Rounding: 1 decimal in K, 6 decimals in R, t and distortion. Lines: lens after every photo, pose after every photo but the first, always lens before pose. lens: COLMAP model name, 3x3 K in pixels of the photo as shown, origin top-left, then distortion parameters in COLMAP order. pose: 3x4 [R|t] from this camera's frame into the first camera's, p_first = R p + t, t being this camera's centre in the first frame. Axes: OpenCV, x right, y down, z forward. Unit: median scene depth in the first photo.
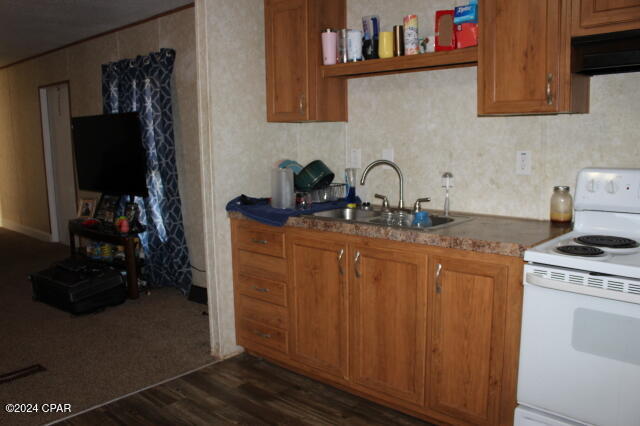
lens RADIAL K [[529.3, 0, 320.1], [0, 529.3, 216.8], [0, 0, 1]] dist [-0.121122, 0.078241]
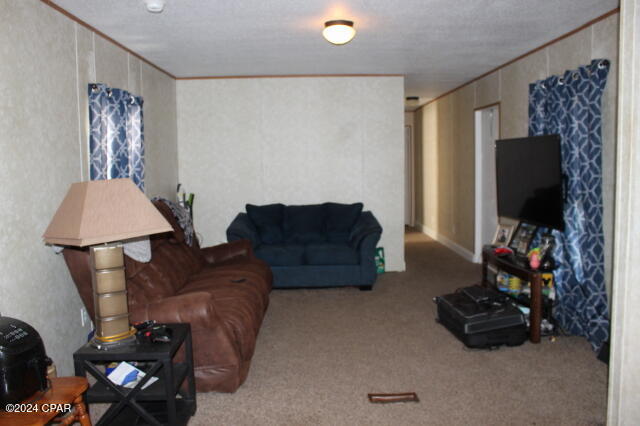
lens RADIAL K [[529.3, 0, 320.0], [0, 529.3, 217.2], [0, 0, 1]] dist [-0.121122, 0.078241]
pose [[0.677817, 0.075979, -0.731294, 0.025664], [-0.098097, 0.995099, 0.012465, -0.031273], [0.728657, 0.063289, 0.681949, 0.107572]]
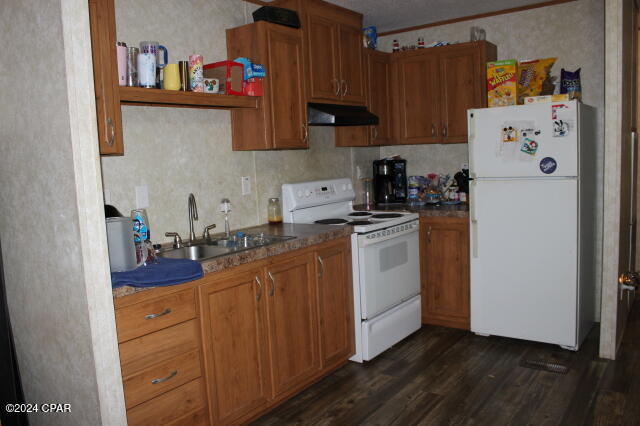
lens RADIAL K [[529.3, 0, 318.1], [0, 529.3, 216.5], [0, 0, 1]] dist [-0.121122, 0.078241]
pose [[-0.091203, -0.093673, 0.991417, -0.767204], [0.197663, 0.974054, 0.110216, -0.110268], [-0.976018, 0.206018, -0.070321, 0.736617]]
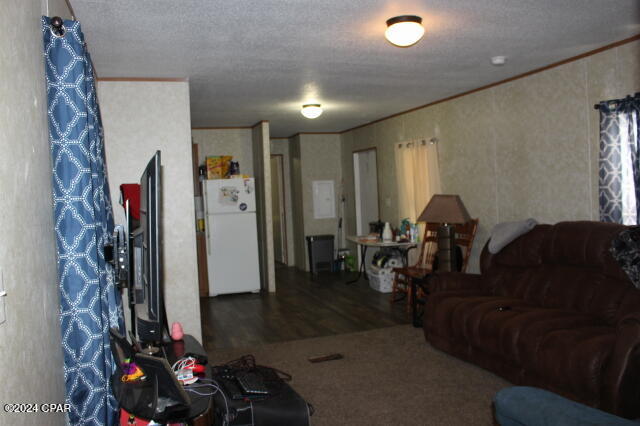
lens RADIAL K [[529.3, 0, 321.2], [0, 529.3, 211.9], [0, 0, 1]] dist [-0.121122, 0.078241]
pose [[-0.858717, 0.033216, 0.511372, -1.224169], [0.131959, 0.978578, 0.158028, -0.297374], [-0.495168, 0.203181, -0.844705, 1.939737]]
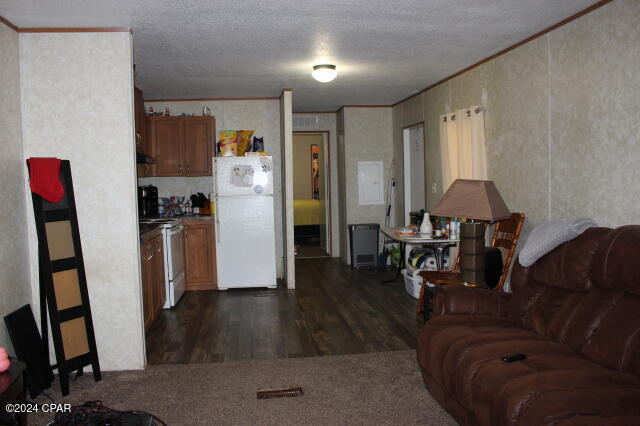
lens RADIAL K [[529.3, 0, 317.9], [0, 529.3, 212.4], [0, 0, 1]] dist [-0.121122, 0.078241]
pose [[-0.740869, -0.011876, 0.671544, -1.261812], [0.133341, 0.977341, 0.164390, -0.213894], [-0.658280, 0.211336, -0.722498, 1.483115]]
